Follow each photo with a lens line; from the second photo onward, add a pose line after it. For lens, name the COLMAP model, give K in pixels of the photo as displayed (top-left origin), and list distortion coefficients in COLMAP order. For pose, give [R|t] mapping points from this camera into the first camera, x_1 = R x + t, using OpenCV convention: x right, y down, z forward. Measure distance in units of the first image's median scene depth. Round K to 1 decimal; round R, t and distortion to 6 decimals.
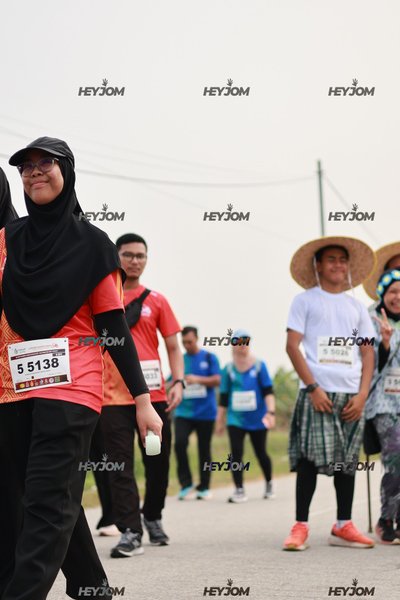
lens RADIAL K [[1625.6, 0, 180.4], [0, 1625.6, 303.7], [0, 0, 1]] dist [0.067075, 0.000000]
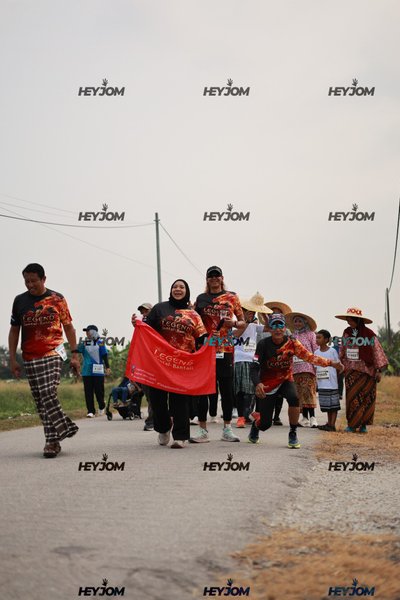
lens RADIAL K [[1625.6, 0, 197.6], [0, 1625.6, 296.9], [0, 0, 1]] dist [0.067075, 0.000000]
pose [[0.989841, 0.007102, 0.142003, -0.112838], [-0.010112, 0.999739, 0.020488, -0.042669], [-0.141820, -0.021716, 0.989654, -0.661546]]
